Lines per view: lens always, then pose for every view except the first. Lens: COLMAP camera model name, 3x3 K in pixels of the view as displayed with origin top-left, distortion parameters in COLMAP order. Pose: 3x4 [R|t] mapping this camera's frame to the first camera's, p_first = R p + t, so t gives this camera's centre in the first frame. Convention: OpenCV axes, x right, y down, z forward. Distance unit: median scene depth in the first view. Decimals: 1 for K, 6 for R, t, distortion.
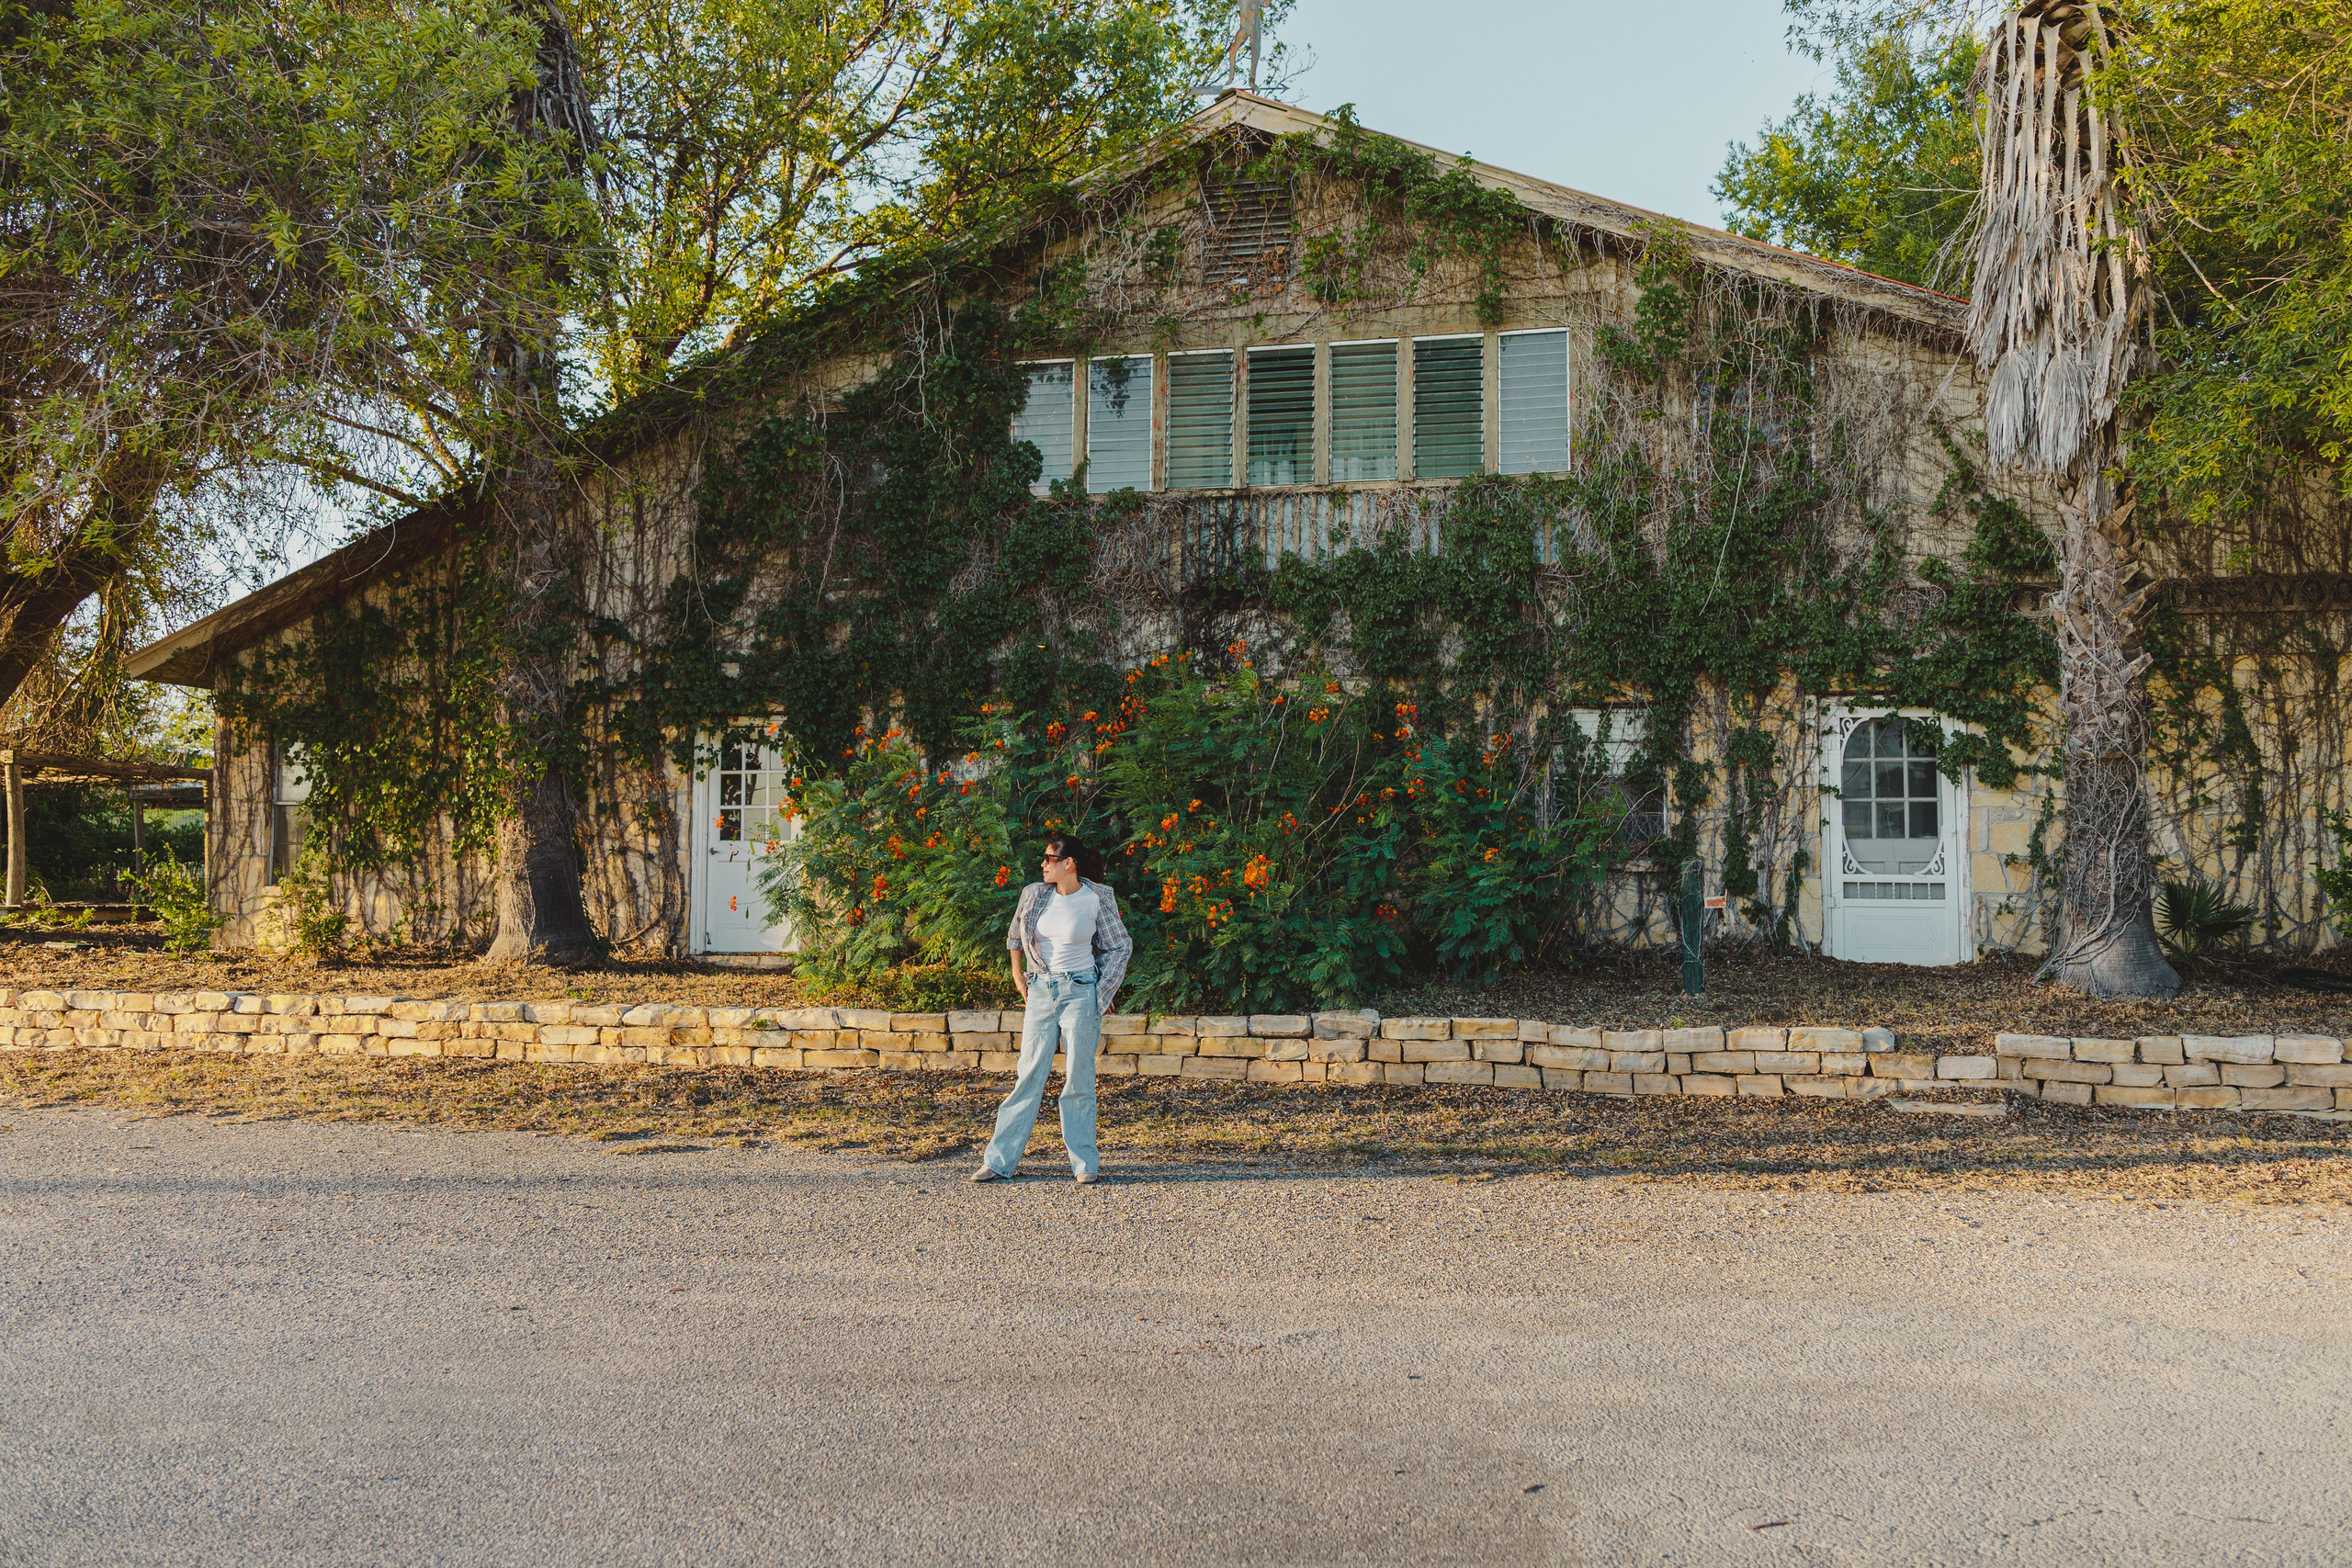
lens RADIAL K [[1783.7, 0, 1136.3], [0, 1783.7, 786.2], [0, 0, 1]] dist [-0.001460, -0.028498]
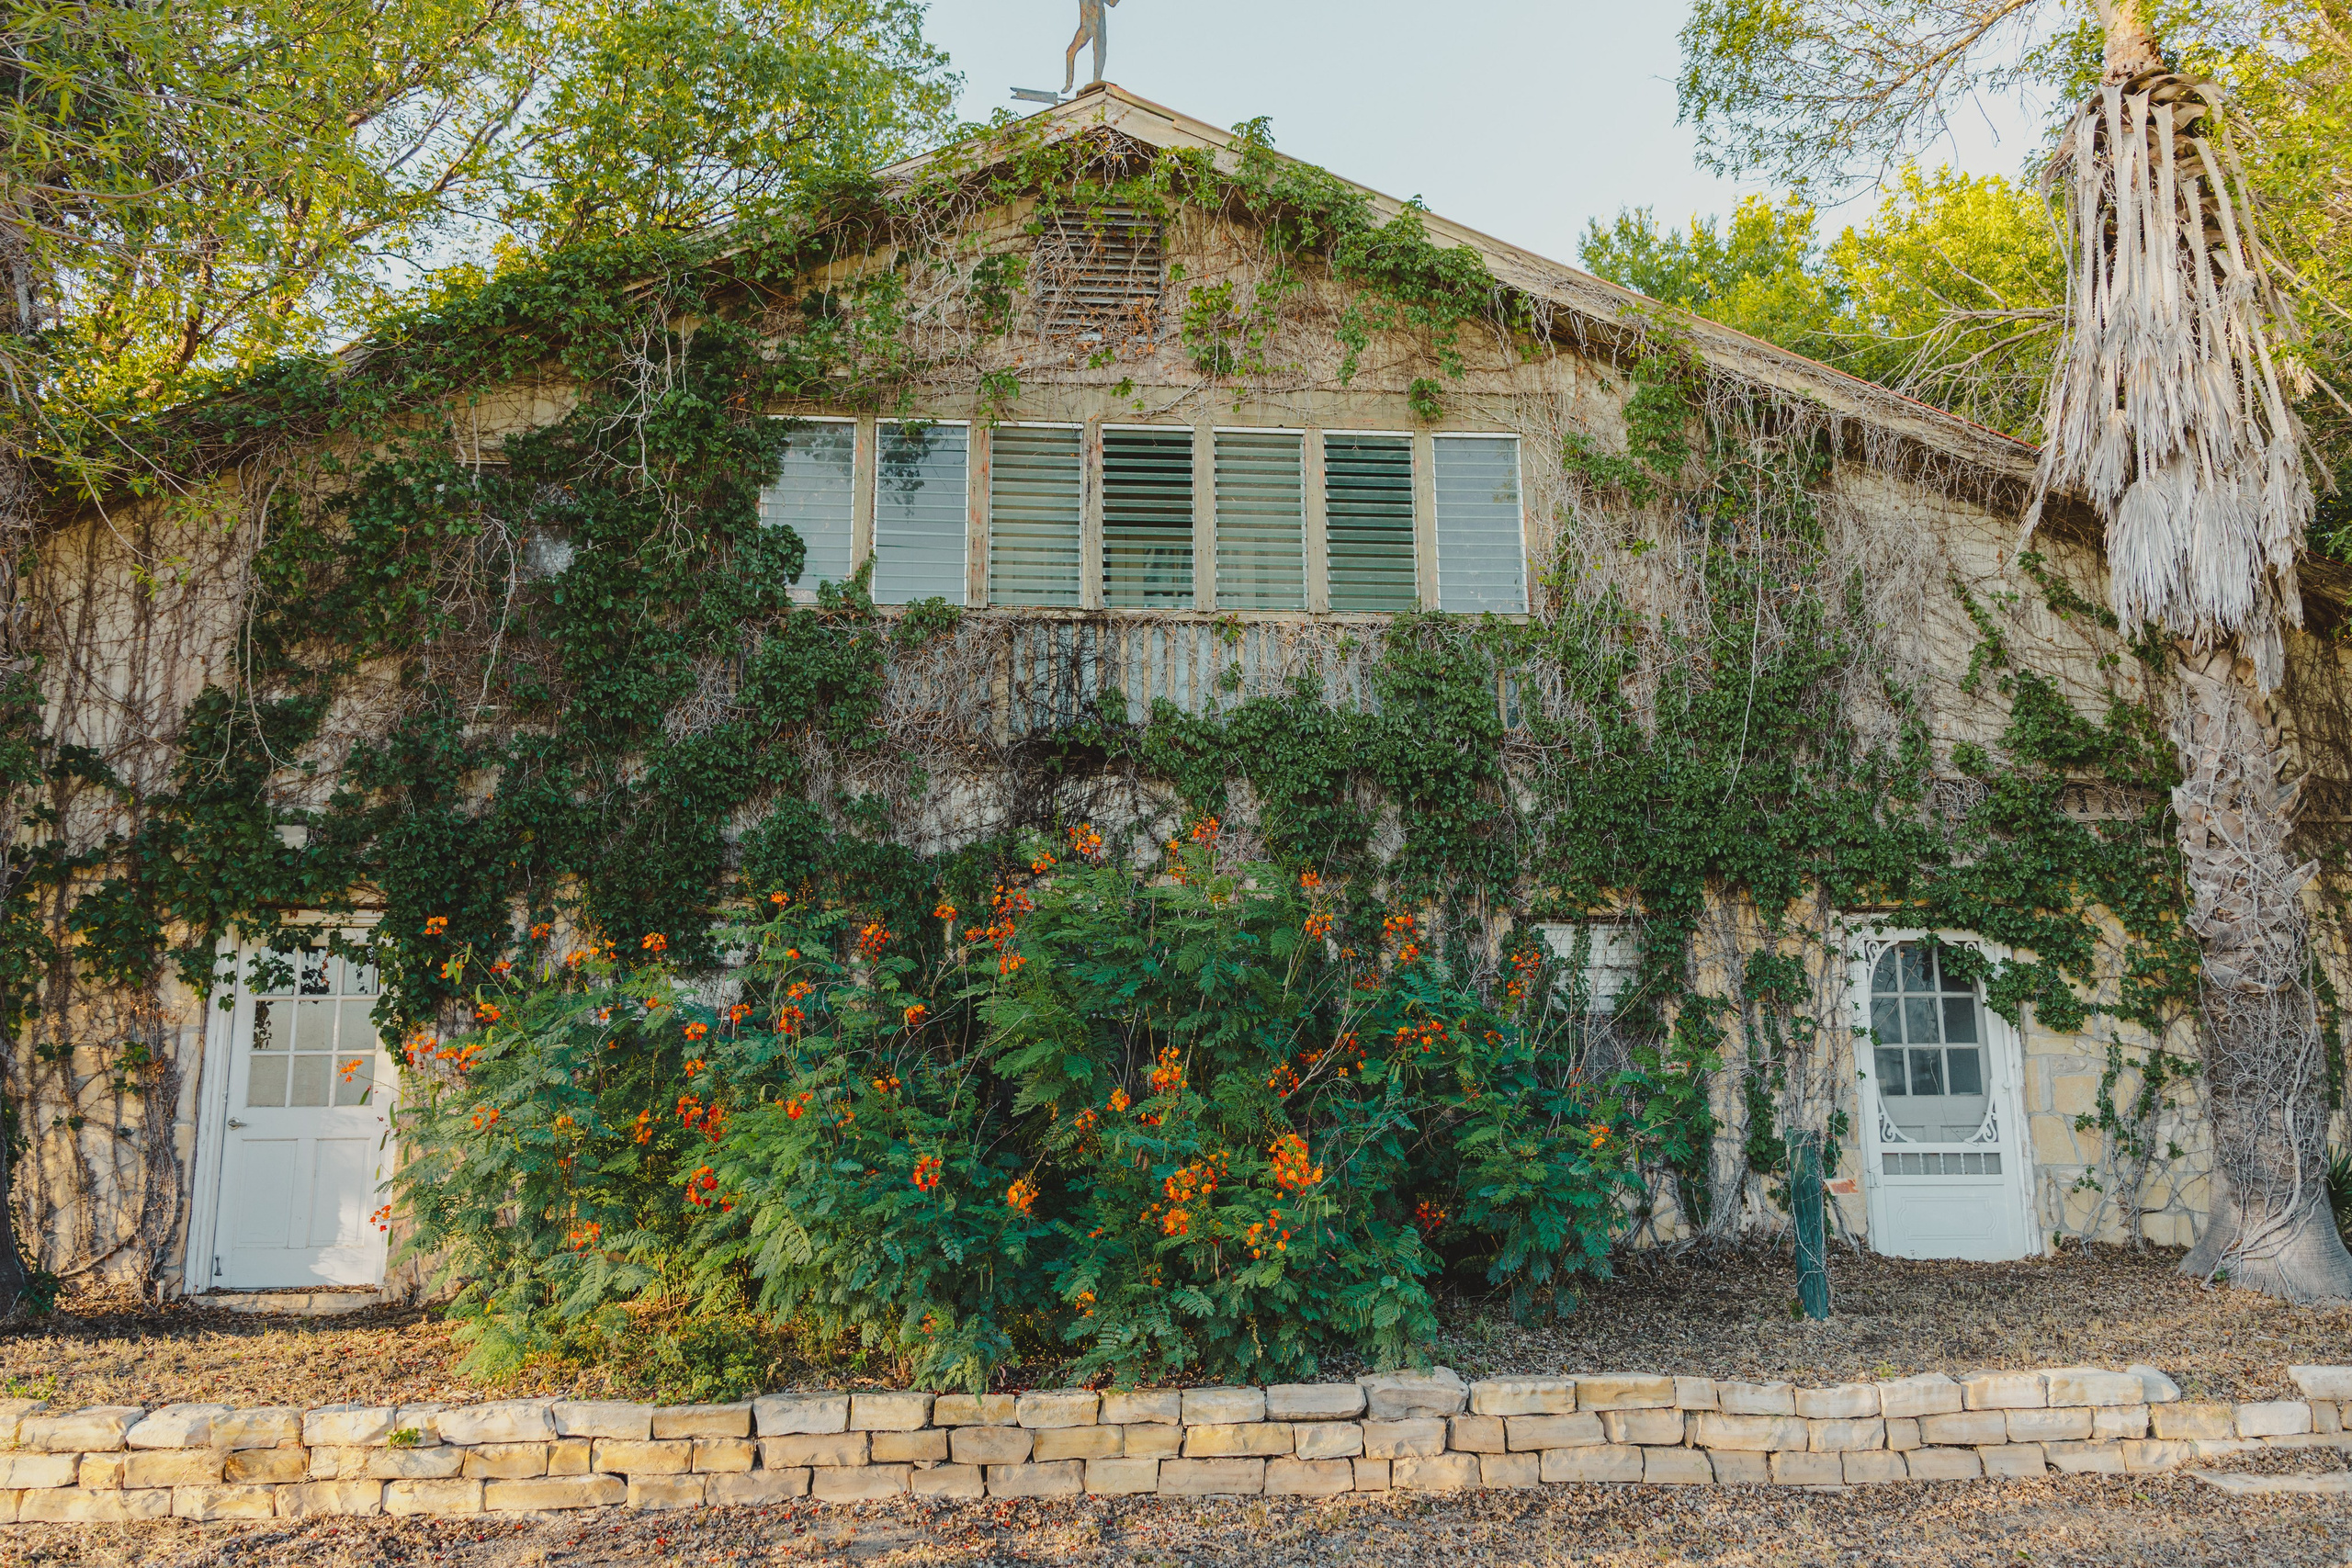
lens RADIAL K [[1901.6, 0, 1173.6], [0, 1901.6, 762.6], [0, 0, 1]] dist [0.003699, -0.033170]
pose [[0.951110, 0.048755, 0.304979, -0.150893], [-0.004665, 0.989617, -0.143654, 0.005734], [-0.308816, 0.135208, 0.941462, 0.285030]]
